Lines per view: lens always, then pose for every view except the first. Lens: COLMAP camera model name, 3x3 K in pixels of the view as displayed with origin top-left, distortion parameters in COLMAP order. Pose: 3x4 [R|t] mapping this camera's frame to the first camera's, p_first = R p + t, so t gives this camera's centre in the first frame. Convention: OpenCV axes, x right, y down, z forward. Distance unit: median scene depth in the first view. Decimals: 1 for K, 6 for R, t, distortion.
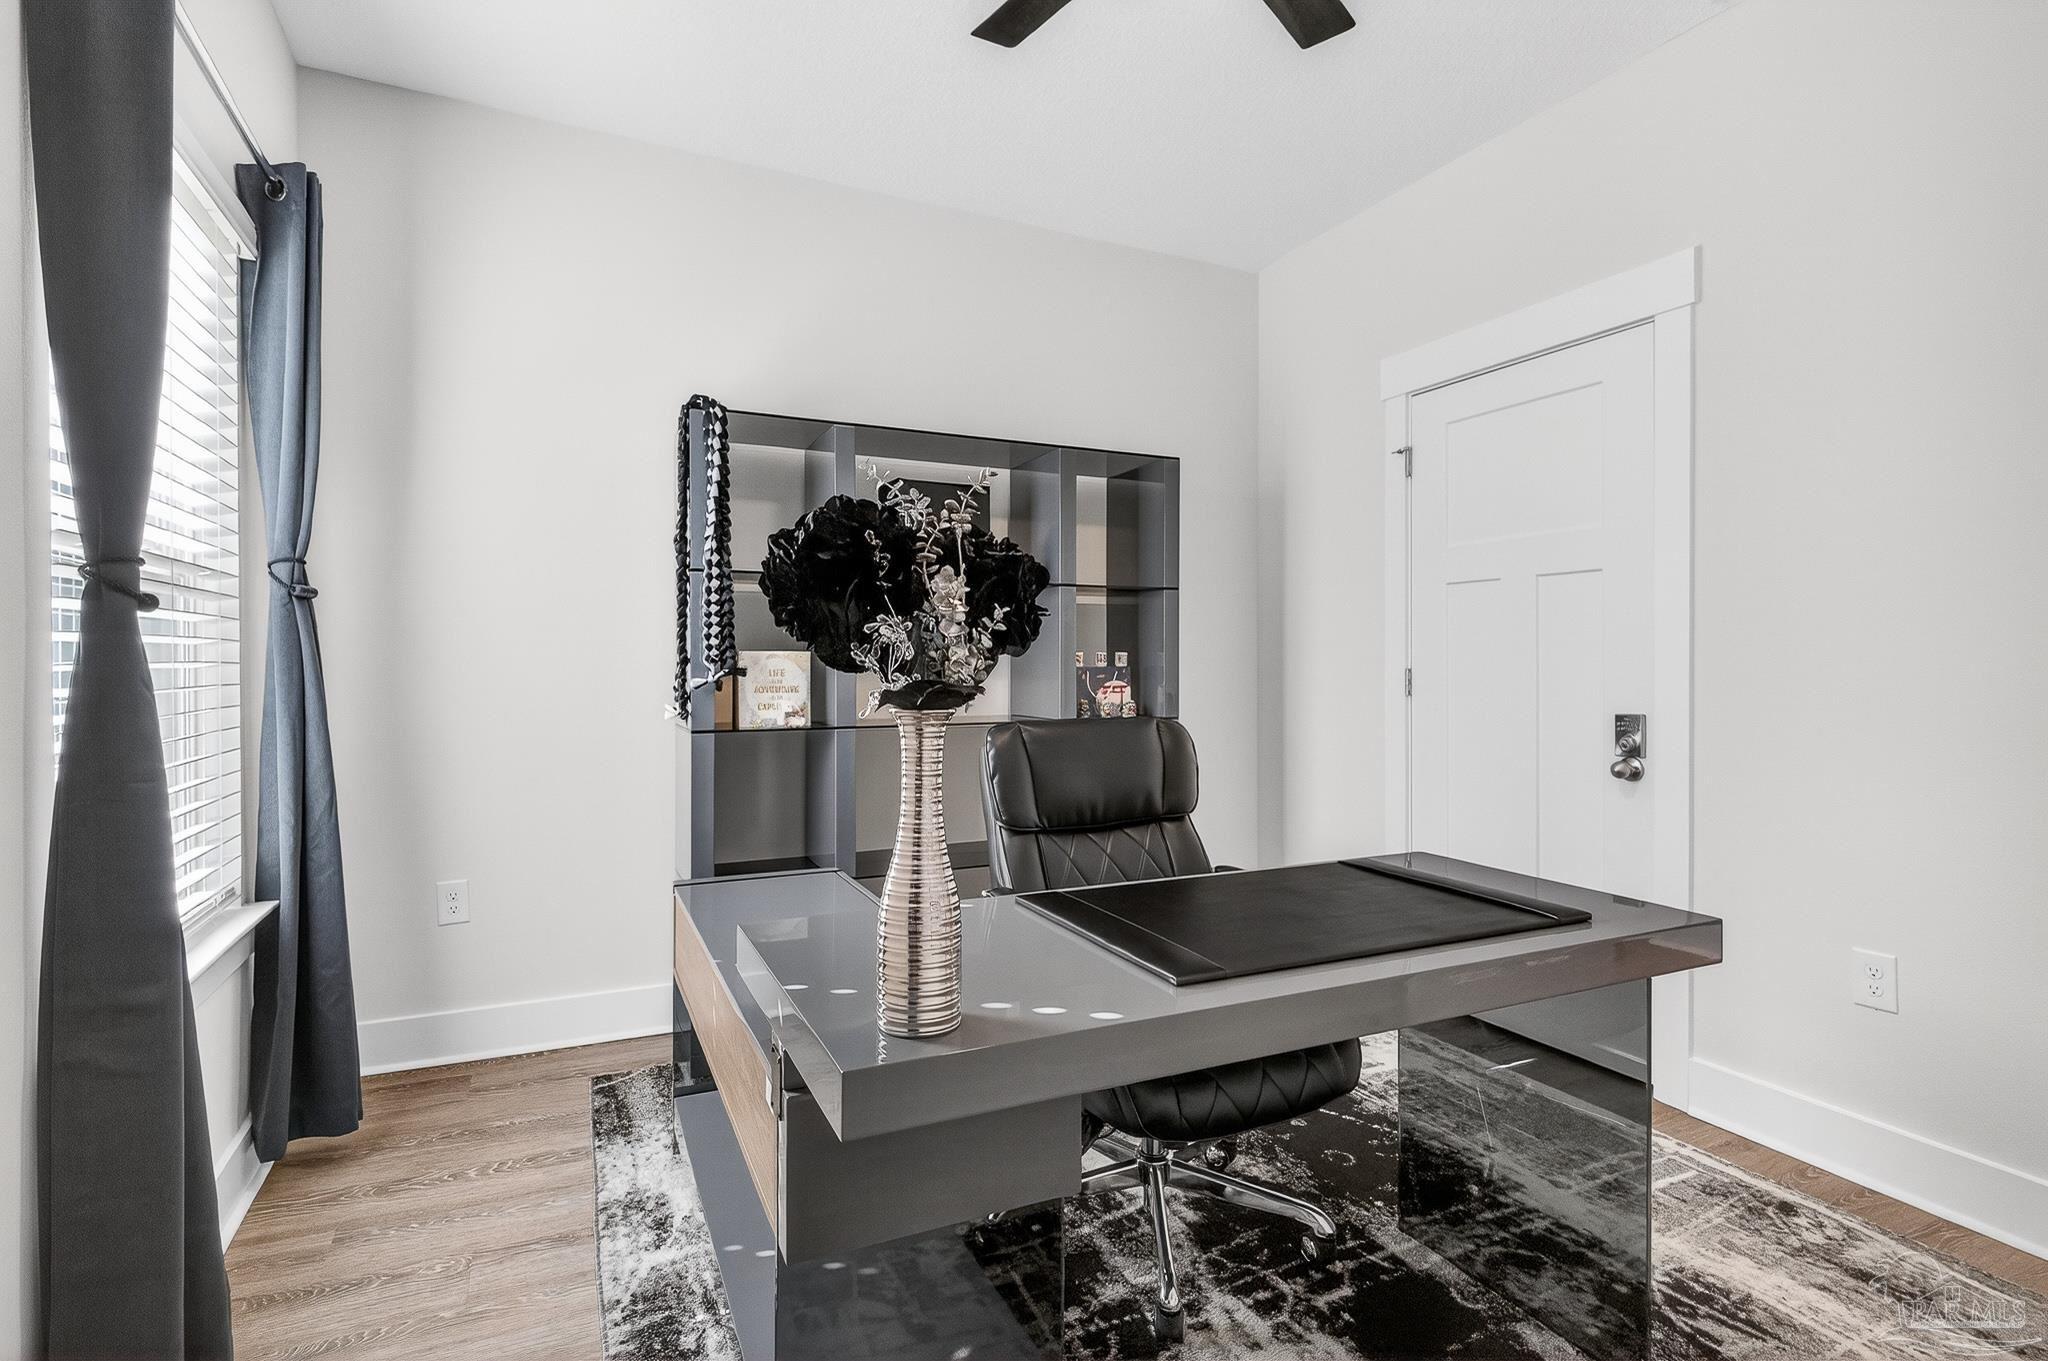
lens RADIAL K [[989.6, 0, 1026.8], [0, 989.6, 662.2], [0, 0, 1]] dist [0.040677, -0.000220]
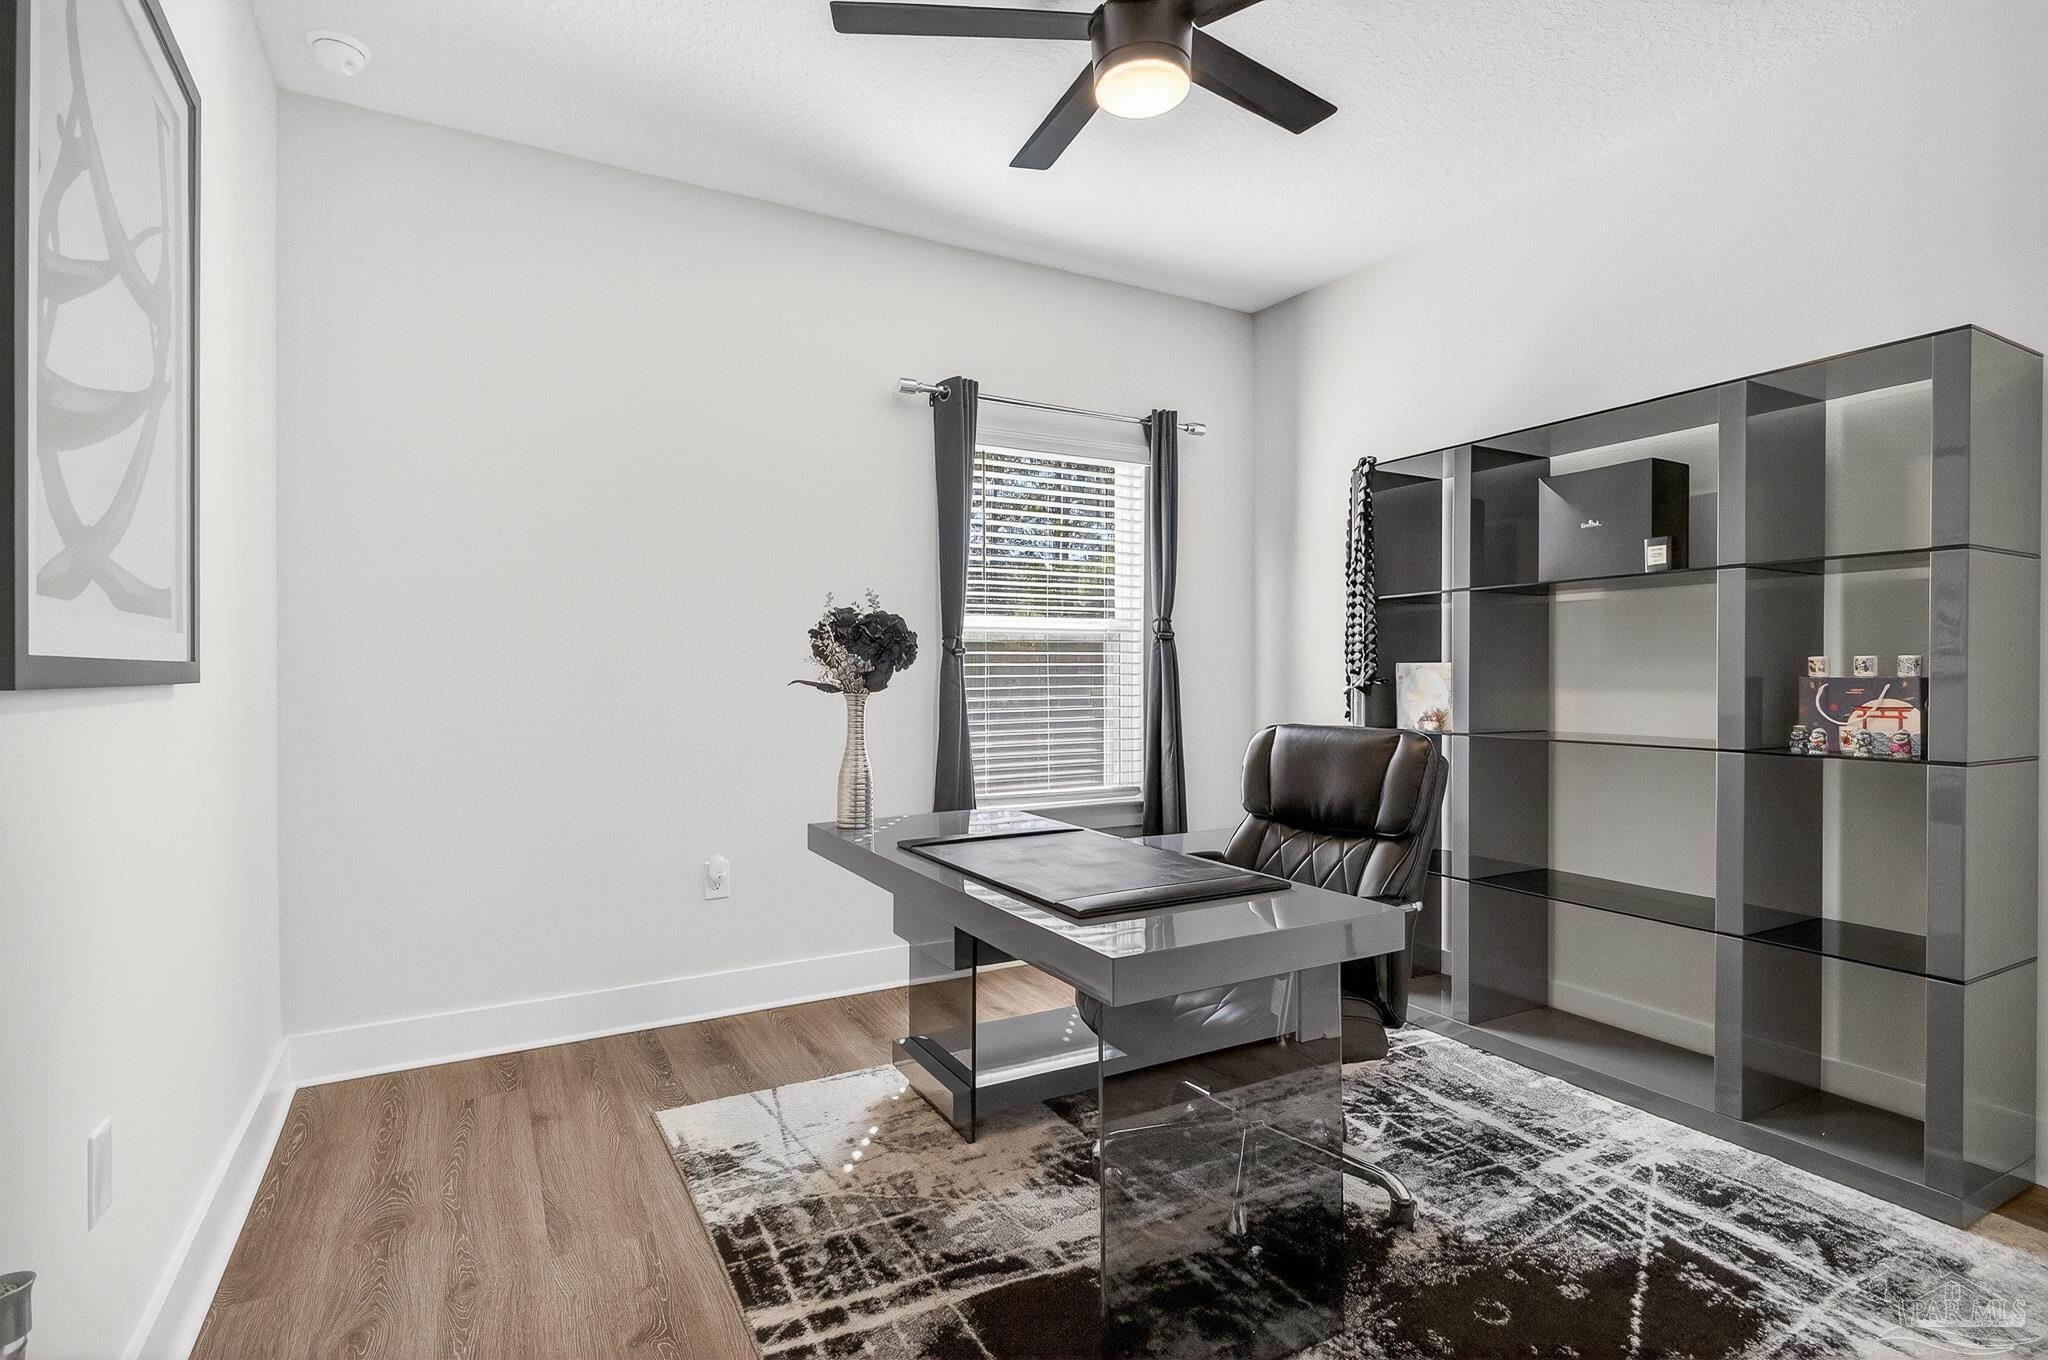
lens RADIAL K [[998.8, 0, 1015.7], [0, 998.8, 685.9], [0, 0, 1]] dist [0.002890, -0.000109]
pose [[0.059294, 0.010978, -0.998180, 0.768605], [0.004487, 0.999926, 0.011264, 0.000356], [0.998230, -0.005146, 0.059240, 0.429490]]
